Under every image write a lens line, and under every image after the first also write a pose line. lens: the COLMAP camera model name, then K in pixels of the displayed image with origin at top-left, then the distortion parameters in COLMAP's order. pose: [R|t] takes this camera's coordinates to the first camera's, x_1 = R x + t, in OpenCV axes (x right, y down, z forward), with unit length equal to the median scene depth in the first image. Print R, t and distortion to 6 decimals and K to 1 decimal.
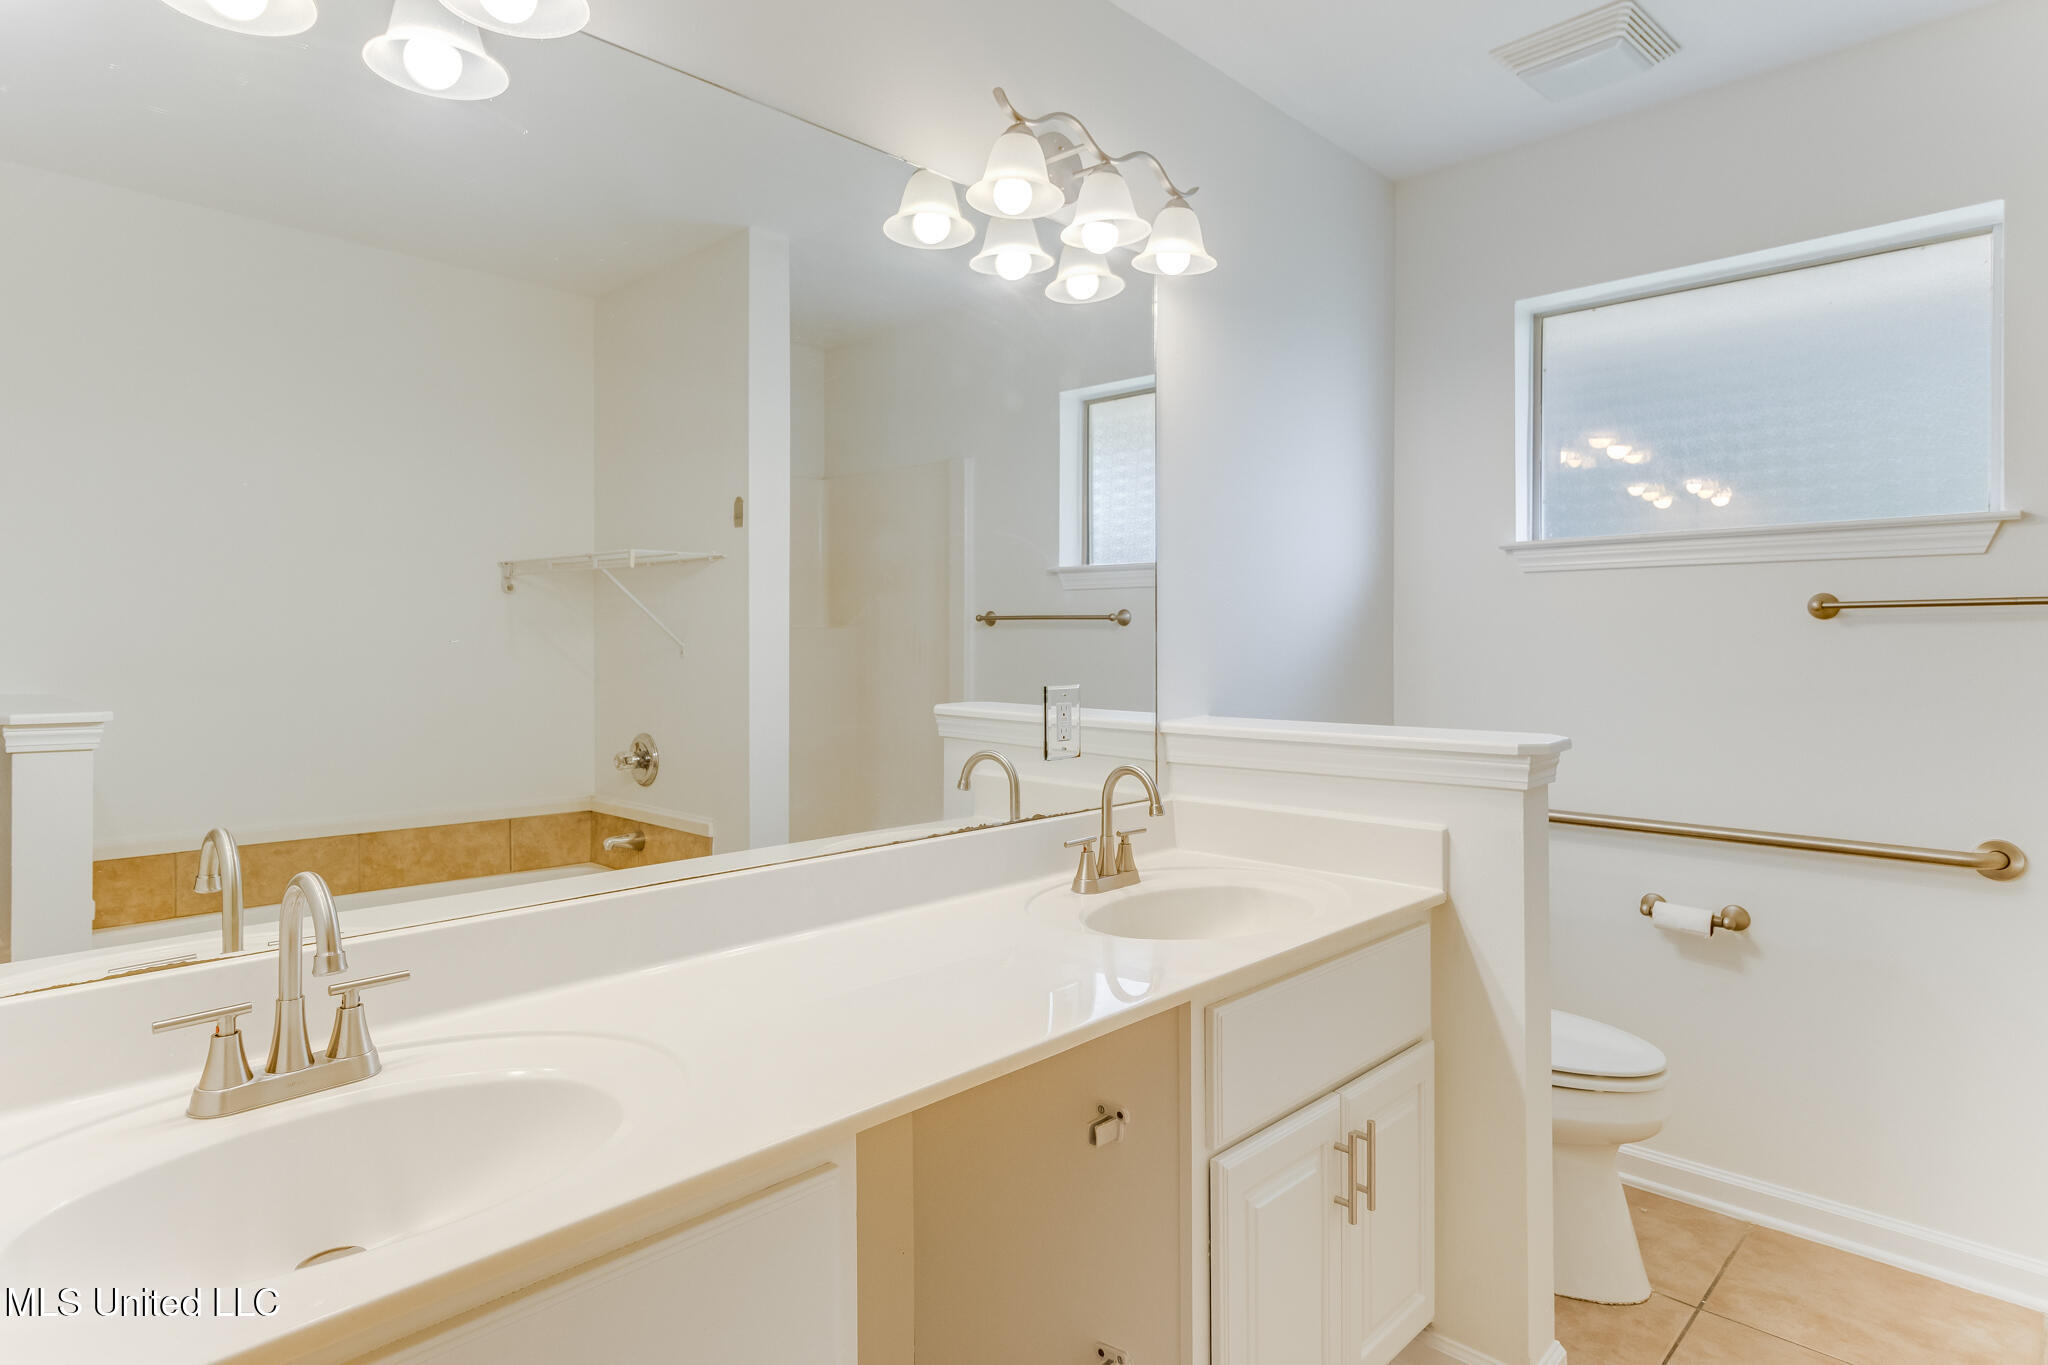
lens RADIAL K [[1112.9, 0, 1024.0], [0, 1112.9, 660.4], [0, 0, 1]] dist [0.019565, 0.000618]
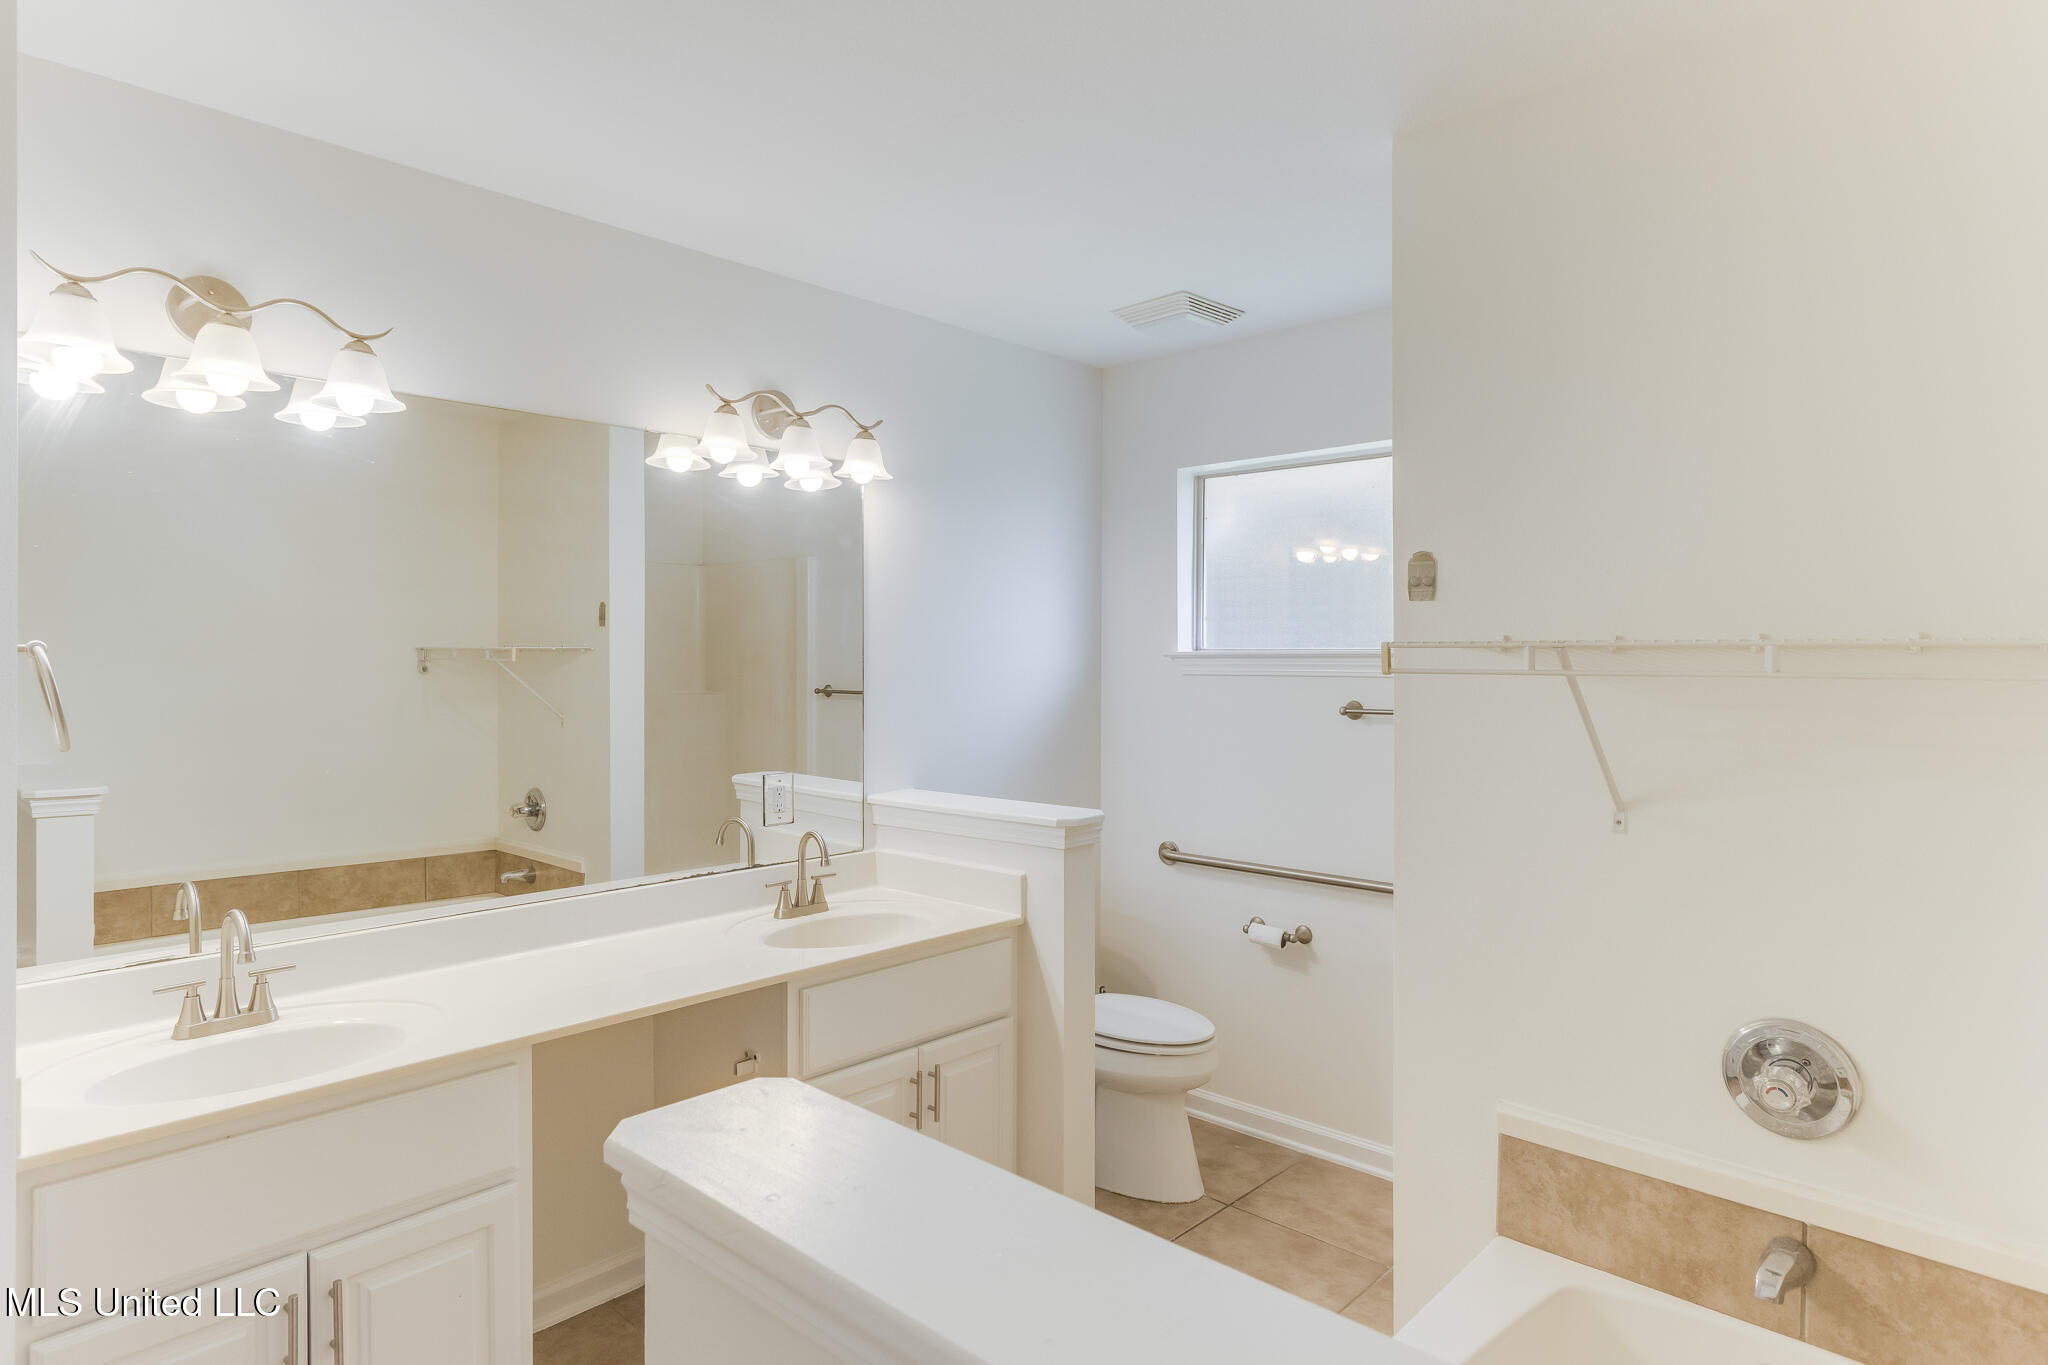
lens RADIAL K [[1143.7, 0, 1024.1], [0, 1143.7, 686.5], [0, 0, 1]] dist [0.025129, -0.003340]
pose [[0.999976, 0.001349, 0.006742, 0.311774], [-0.001410, 0.999958, 0.009024, -0.095728], [-0.006729, -0.009033, 0.999937, -0.439436]]
